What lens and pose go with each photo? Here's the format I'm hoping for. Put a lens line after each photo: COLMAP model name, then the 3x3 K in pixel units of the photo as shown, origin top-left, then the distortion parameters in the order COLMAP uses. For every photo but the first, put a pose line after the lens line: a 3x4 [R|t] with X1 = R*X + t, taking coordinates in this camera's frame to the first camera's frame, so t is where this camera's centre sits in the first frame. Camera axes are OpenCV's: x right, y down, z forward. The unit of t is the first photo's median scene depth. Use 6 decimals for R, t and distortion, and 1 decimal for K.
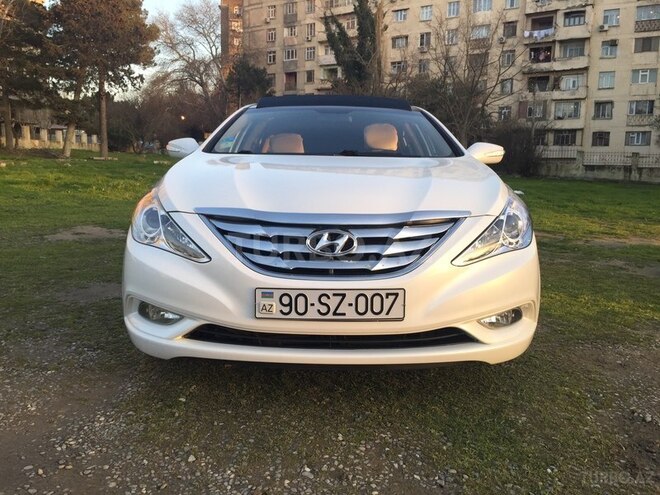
lens RADIAL K [[574.8, 0, 331.7], [0, 574.8, 246.3], [0, 0, 1]] dist [0.069424, -0.097742]
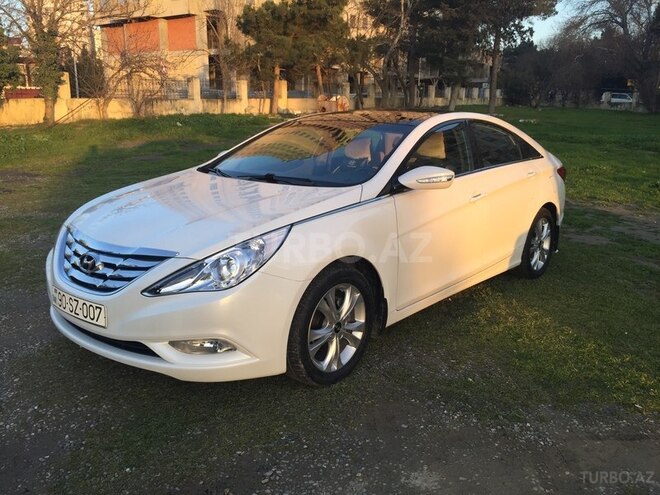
lens RADIAL K [[574.8, 0, 327.1], [0, 574.8, 245.7], [0, 0, 1]] dist [0.069424, -0.097742]
pose [[0.759063, 0.137209, -0.636394, 0.746448], [-0.082872, 0.989950, 0.114591, -0.143438], [0.645721, -0.034242, 0.762805, 0.170928]]
